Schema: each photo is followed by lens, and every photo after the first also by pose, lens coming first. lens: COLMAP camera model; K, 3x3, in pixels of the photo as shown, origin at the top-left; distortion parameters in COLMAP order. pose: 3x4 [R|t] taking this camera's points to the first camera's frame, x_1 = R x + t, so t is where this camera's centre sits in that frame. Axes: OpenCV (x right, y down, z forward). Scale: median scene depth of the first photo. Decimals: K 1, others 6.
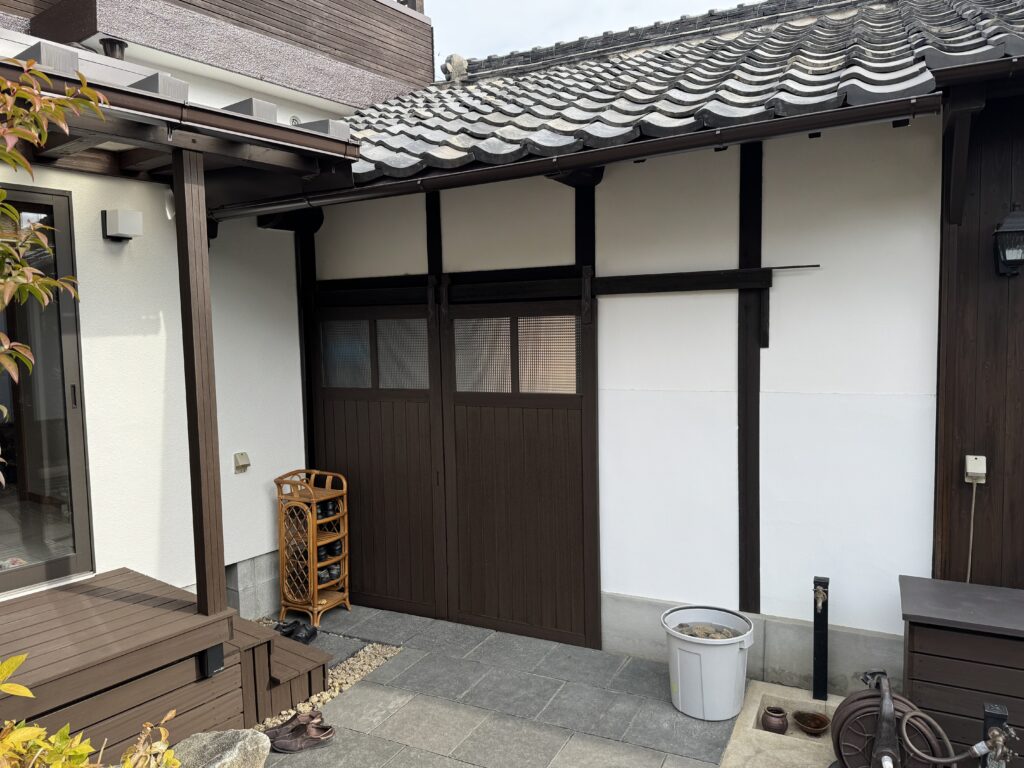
lens RADIAL K [[726.3, 0, 512.0], [0, 726.3, 384.0], [0, 0, 1]] dist [0.008368, -0.004149]
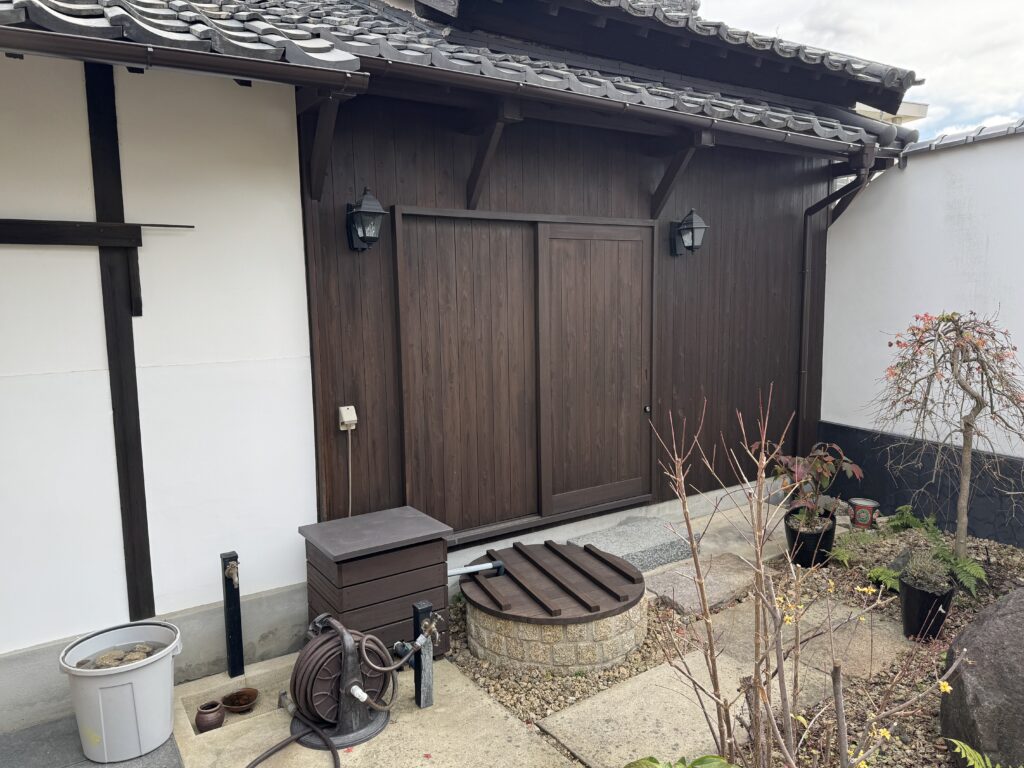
lens RADIAL K [[718.6, 0, 512.0], [0, 718.6, 384.0], [0, 0, 1]] dist [0.040257, -0.075936]
pose [[0.492555, -0.092151, 0.865389, -0.199407], [0.072216, 0.995277, 0.064878, 0.008013], [-0.867280, 0.030539, 0.496883, 0.190253]]
